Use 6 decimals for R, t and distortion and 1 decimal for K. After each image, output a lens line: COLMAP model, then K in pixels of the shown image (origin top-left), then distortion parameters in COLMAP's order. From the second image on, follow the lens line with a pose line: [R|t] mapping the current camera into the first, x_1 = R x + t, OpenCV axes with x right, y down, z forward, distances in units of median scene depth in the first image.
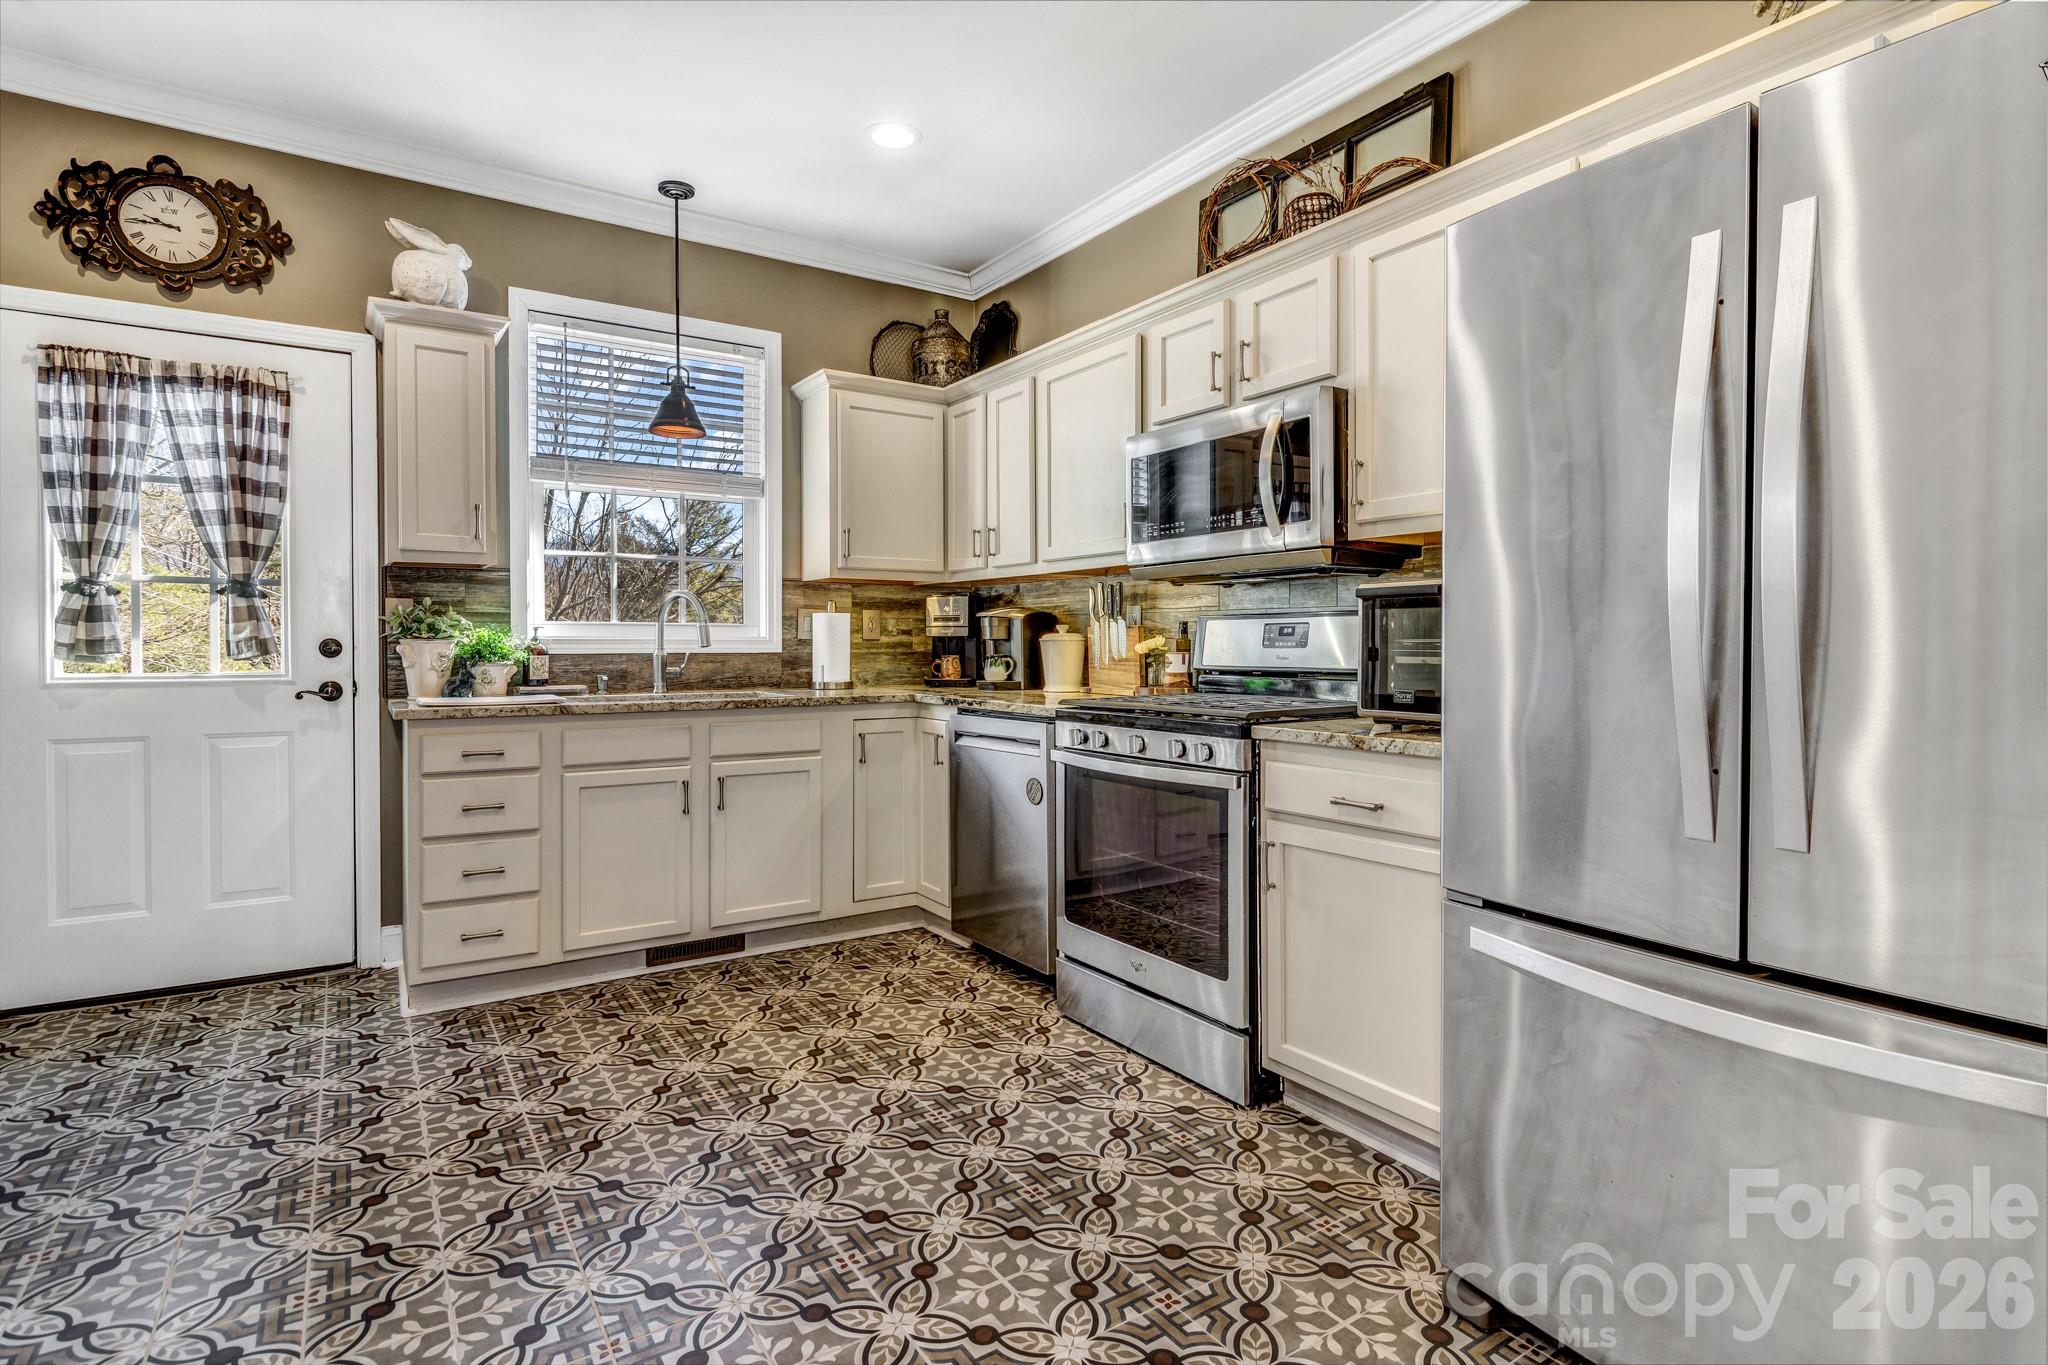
lens RADIAL K [[1036.0, 0, 1026.3], [0, 1036.0, 653.4], [0, 0, 1]] dist [0.006015, 0.000350]
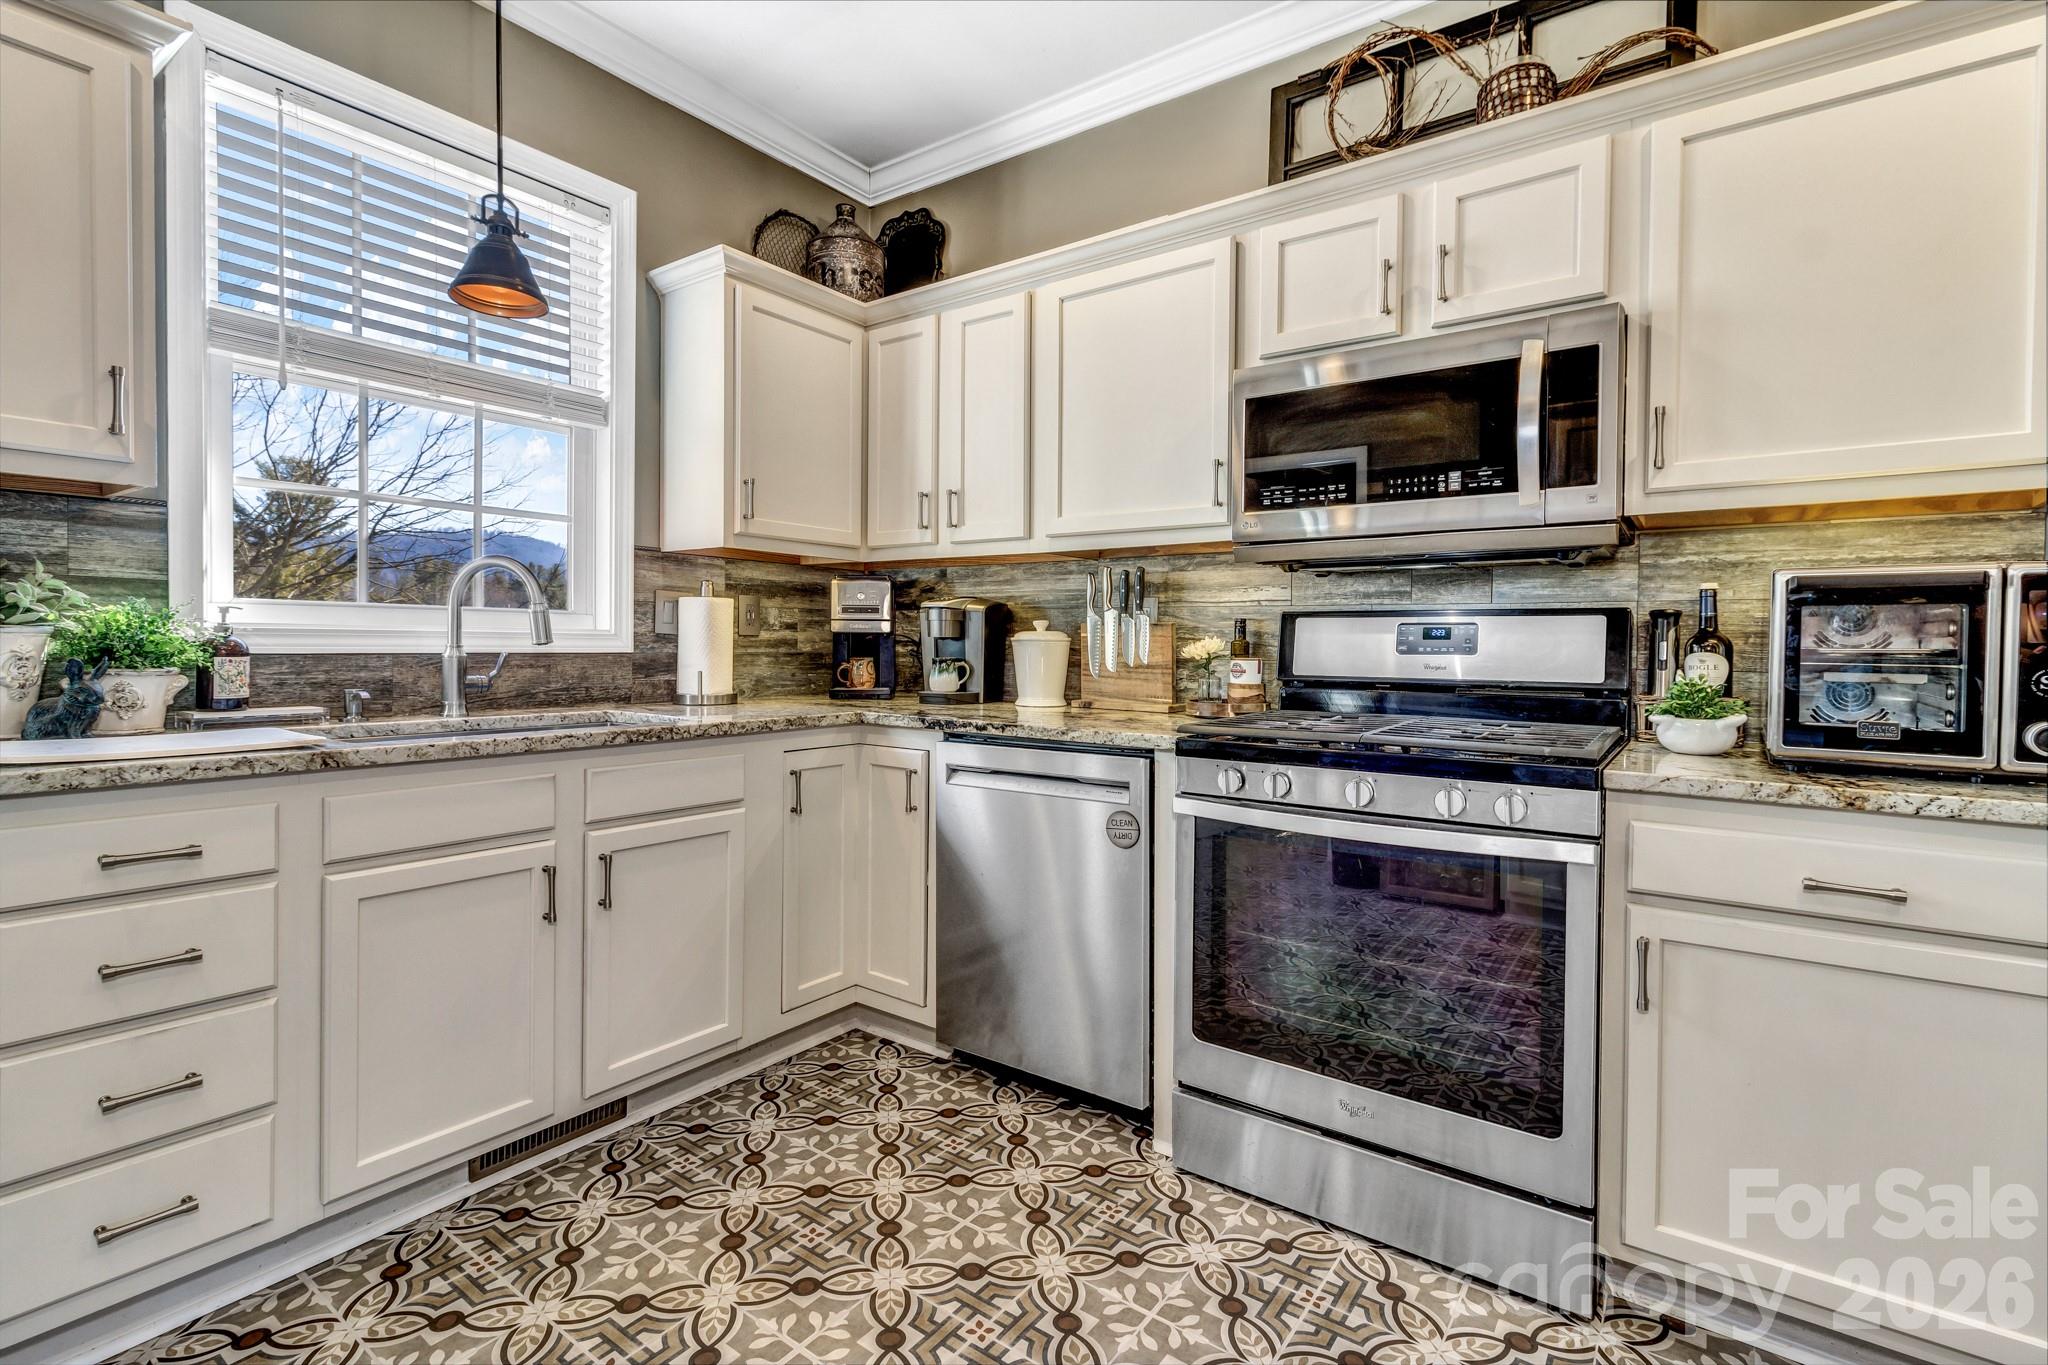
lens RADIAL K [[939.7, 0, 1031.6], [0, 939.7, 663.7], [0, 0, 1]] dist [-0.011207, 0.001183]
pose [[0.936127, 0.003712, 0.351641, -0.229907], [-0.008683, 0.999883, 0.012561, -0.004019], [-0.351554, -0.014812, 0.936051, 0.351672]]
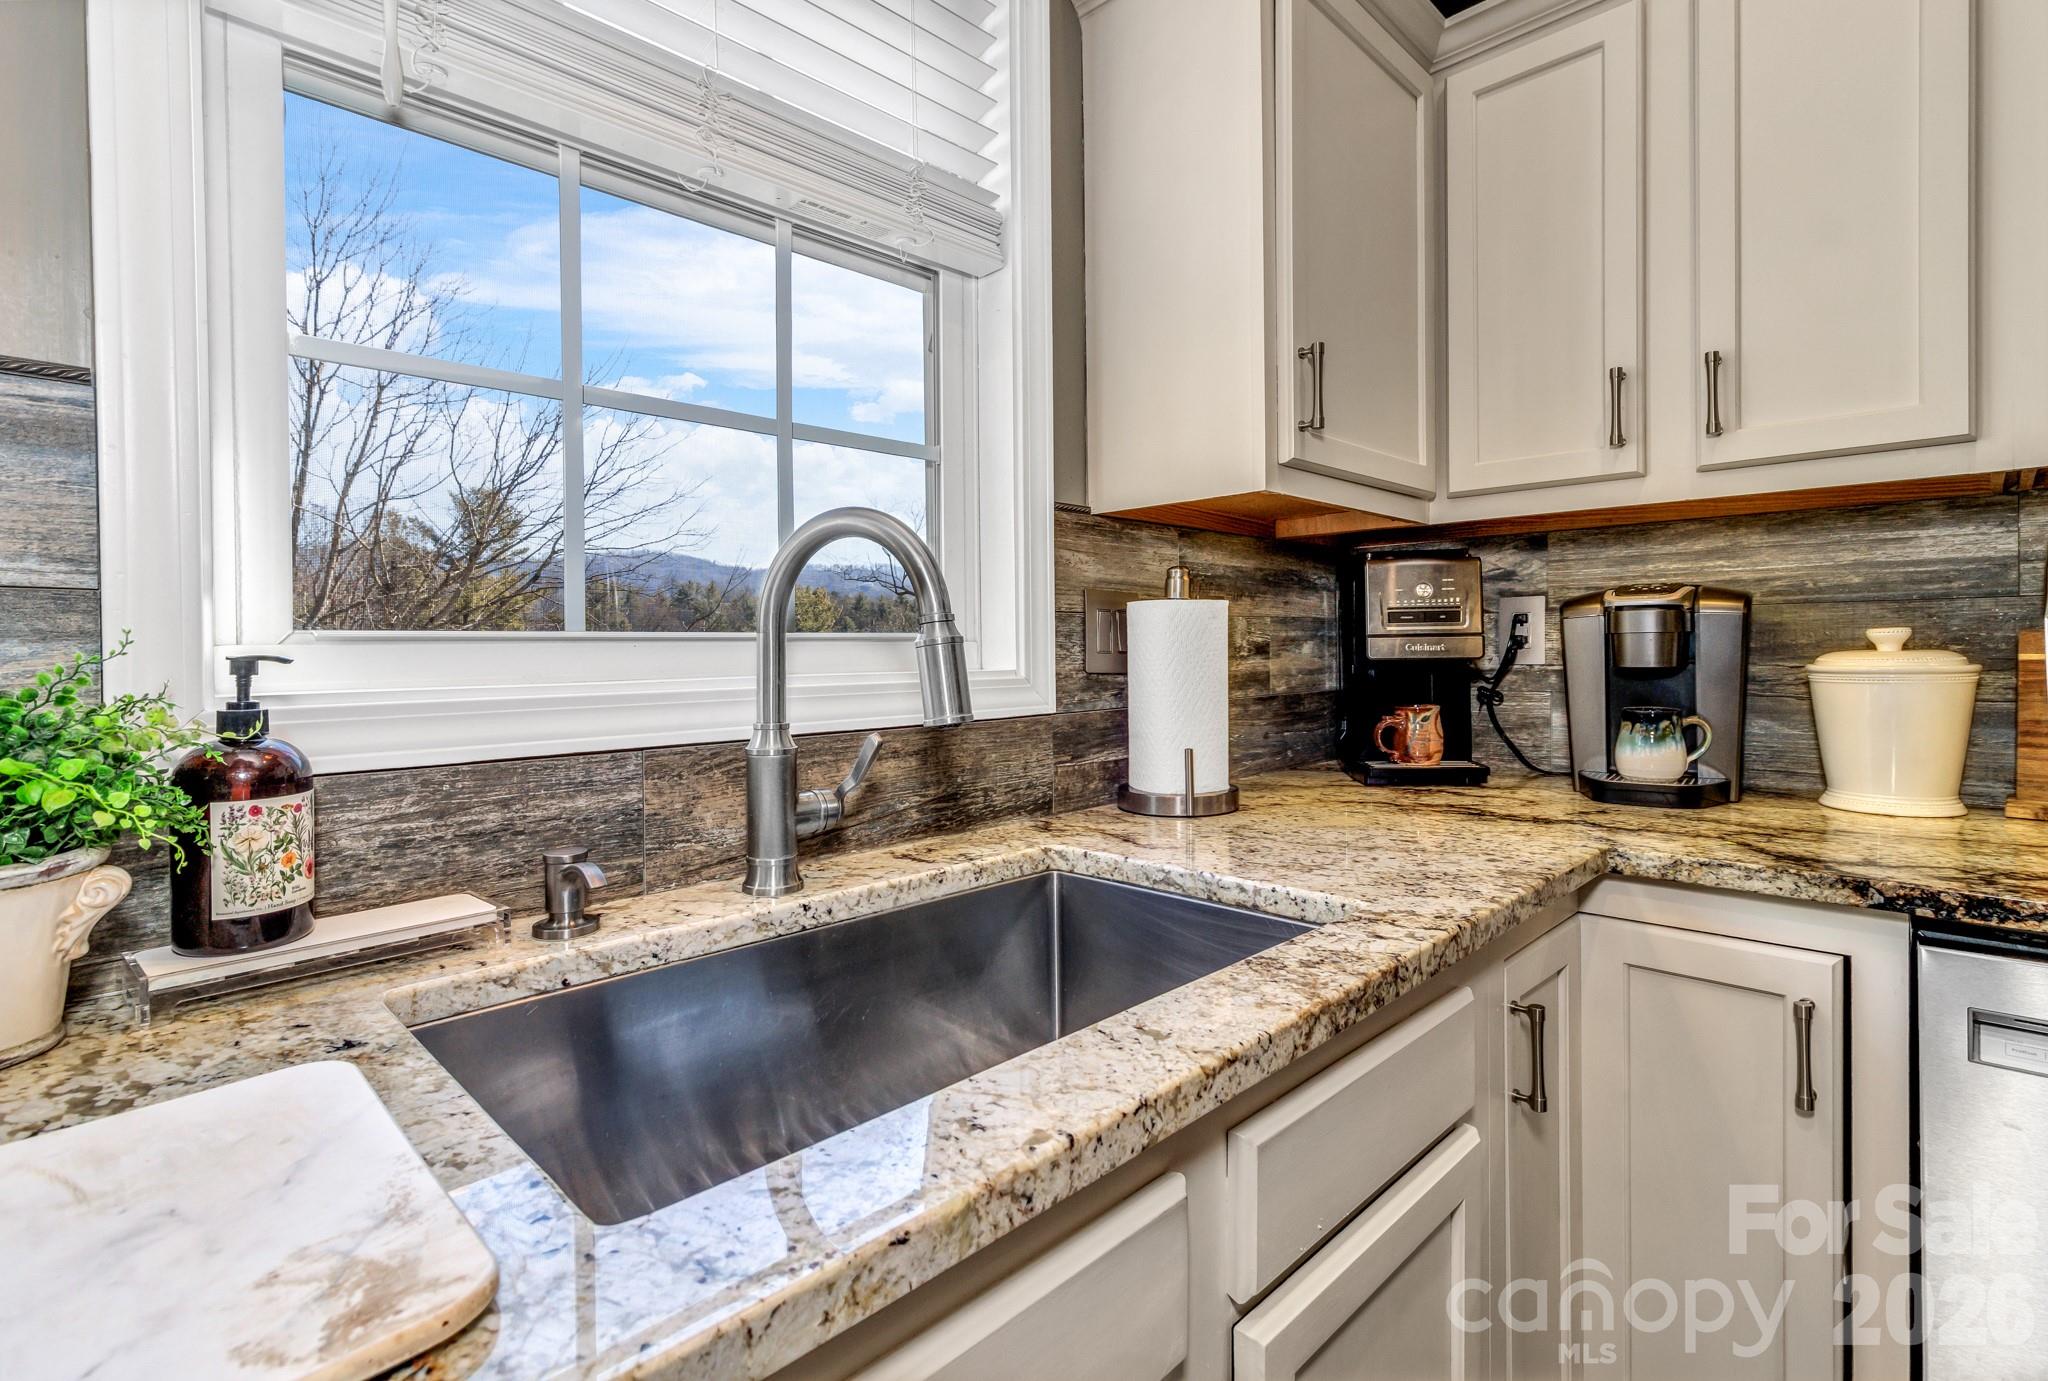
lens RADIAL K [[969.6, 0, 1017.5], [0, 969.6, 651.3], [0, 0, 1]] dist [-0.003575, -0.000357]
pose [[0.980989, -0.012409, 0.193668, -0.347035], [0.013831, 0.999886, -0.005996, -0.022356], [-0.193572, 0.008561, 0.981049, 0.754487]]
